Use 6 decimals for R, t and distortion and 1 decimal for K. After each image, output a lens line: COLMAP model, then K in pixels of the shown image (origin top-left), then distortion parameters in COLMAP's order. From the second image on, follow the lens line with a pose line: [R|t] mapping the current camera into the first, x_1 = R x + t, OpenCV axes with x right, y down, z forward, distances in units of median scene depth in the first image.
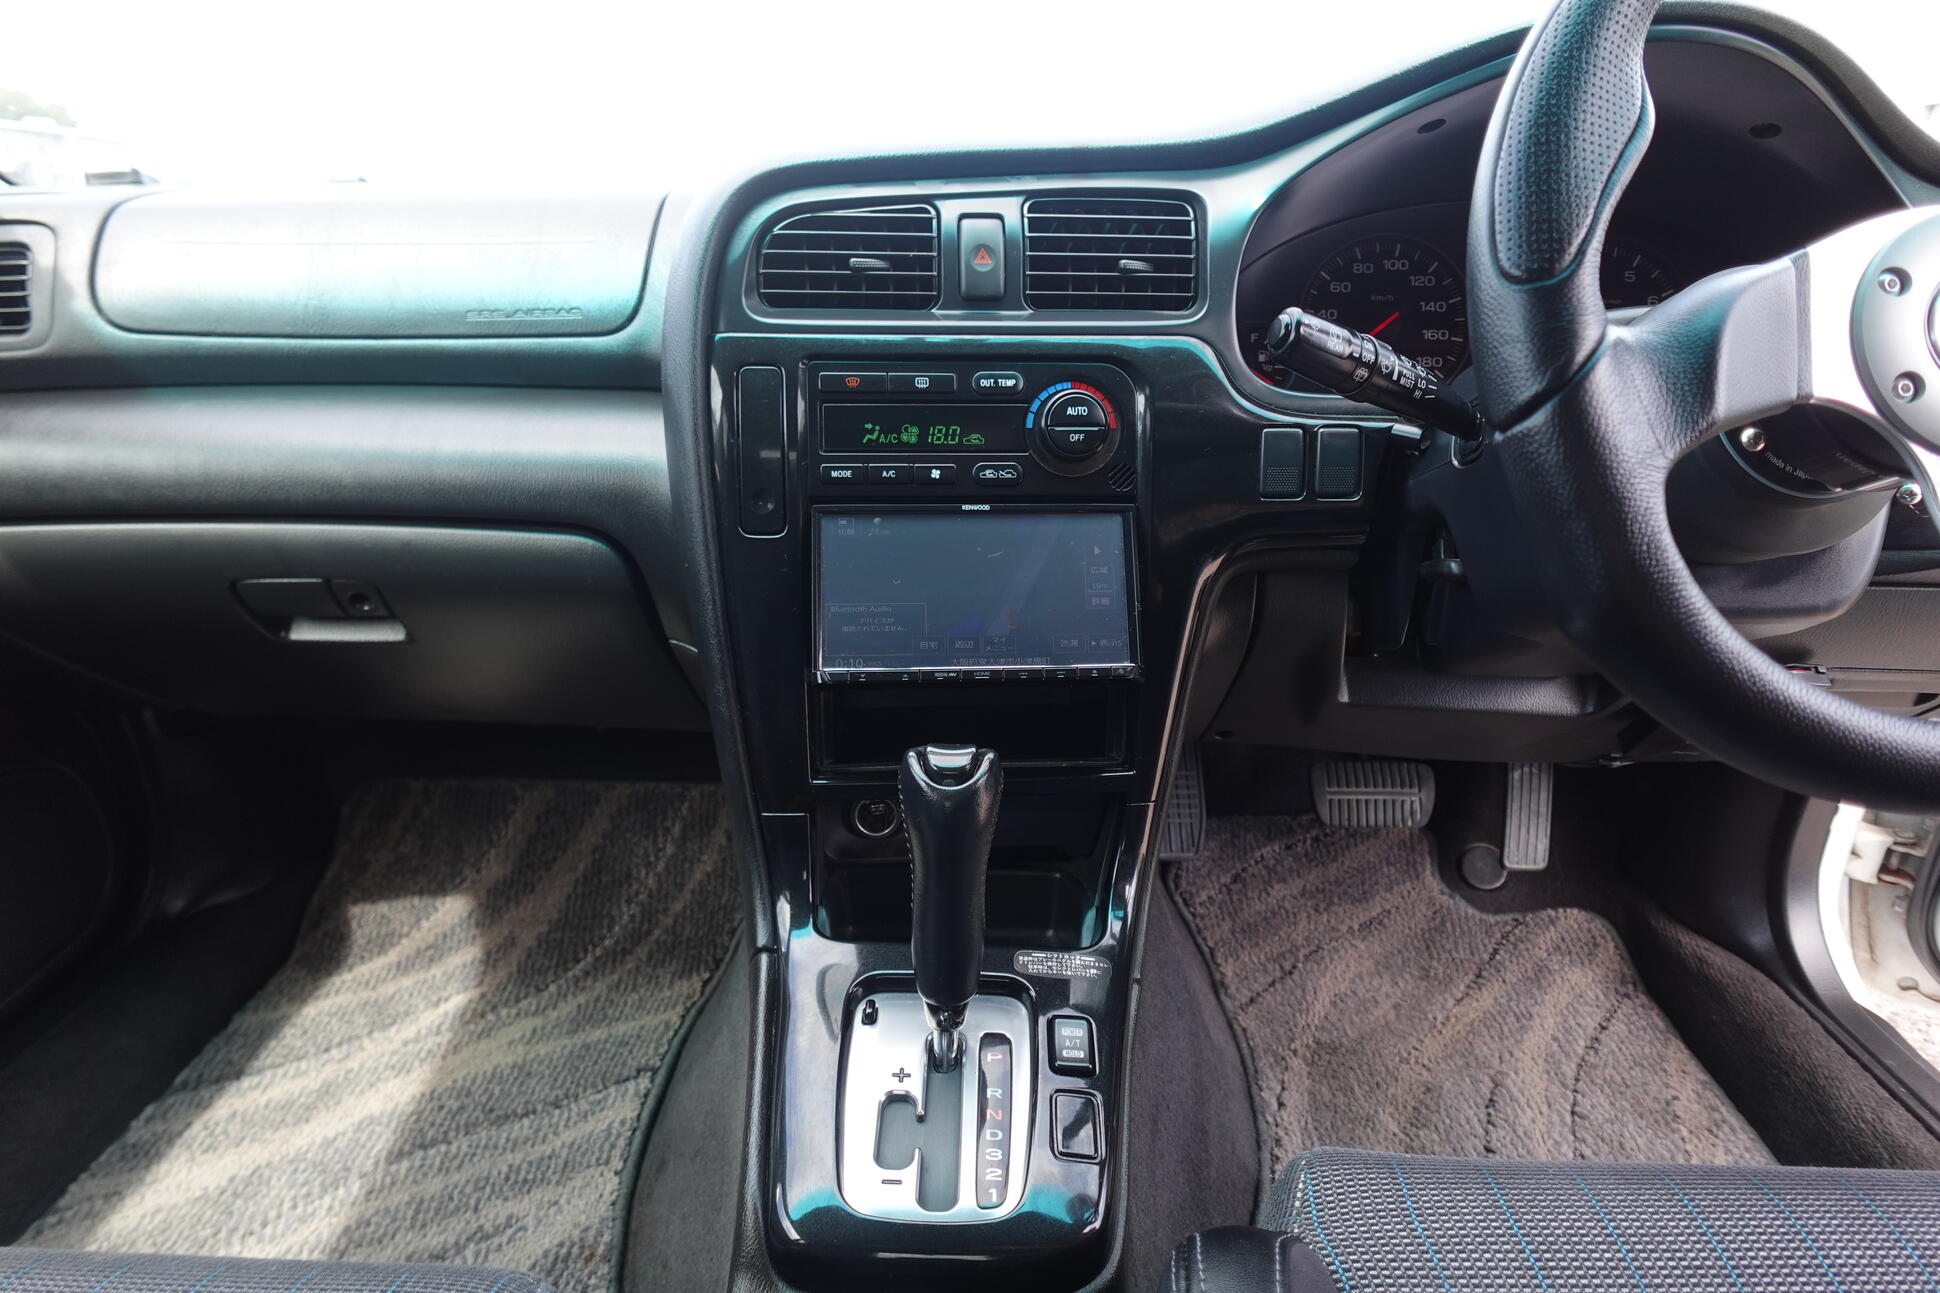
lens RADIAL K [[1087.7, 0, 970.0], [0, 1087.7, 646.5], [0, 0, 1]] dist [-0.001737, -0.001171]
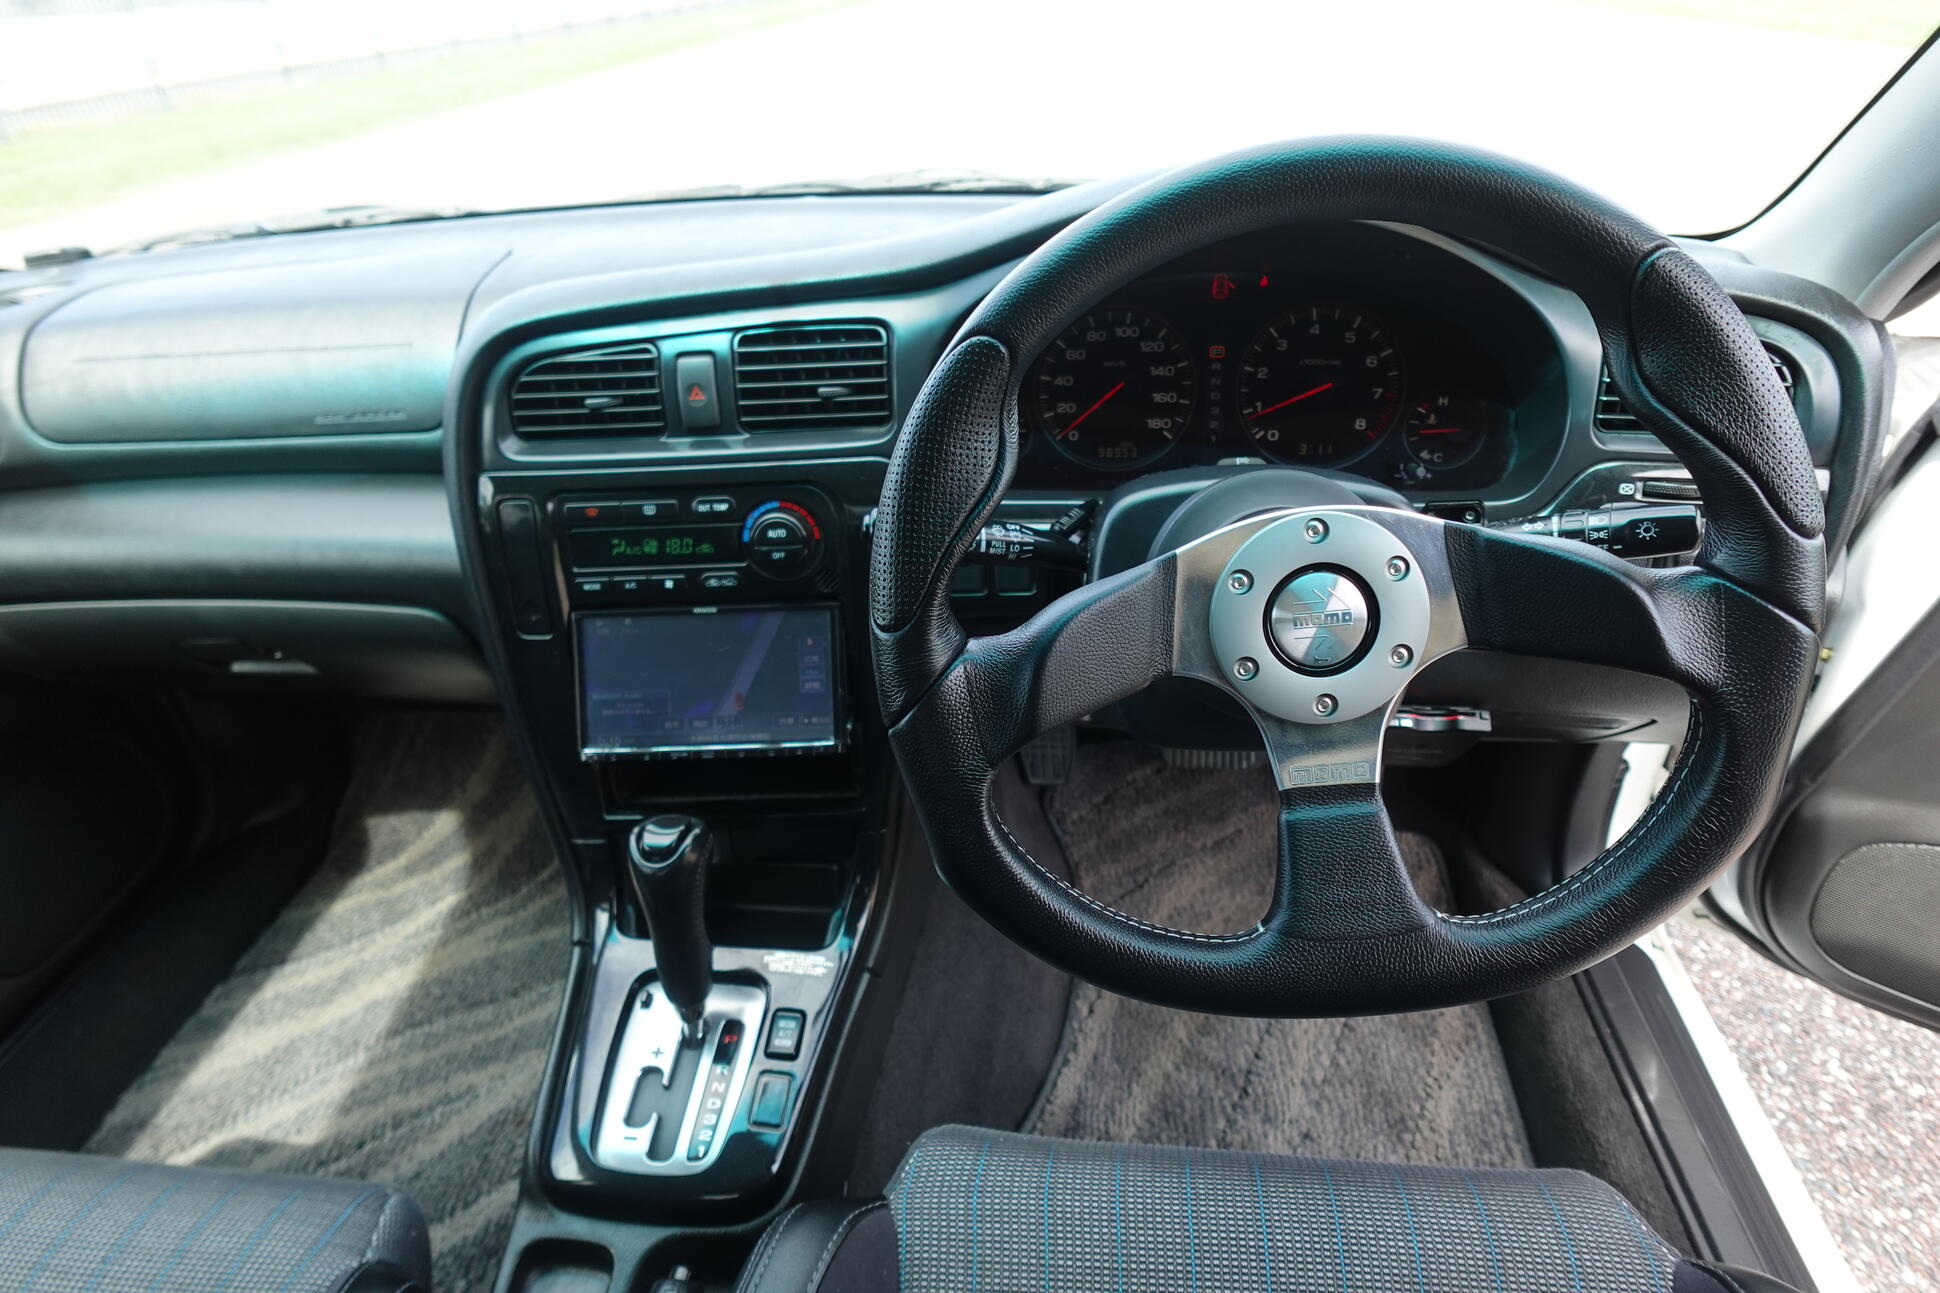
lens RADIAL K [[1087.7, 0, 970.0], [0, 1087.7, 646.5], [0, 0, 1]] dist [-0.001737, -0.001171]
pose [[0.994265, -0.004479, -0.106854, 0.296218], [0.026024, 0.979224, 0.201106, -0.225336], [0.103734, -0.202733, 0.973724, -0.101375]]
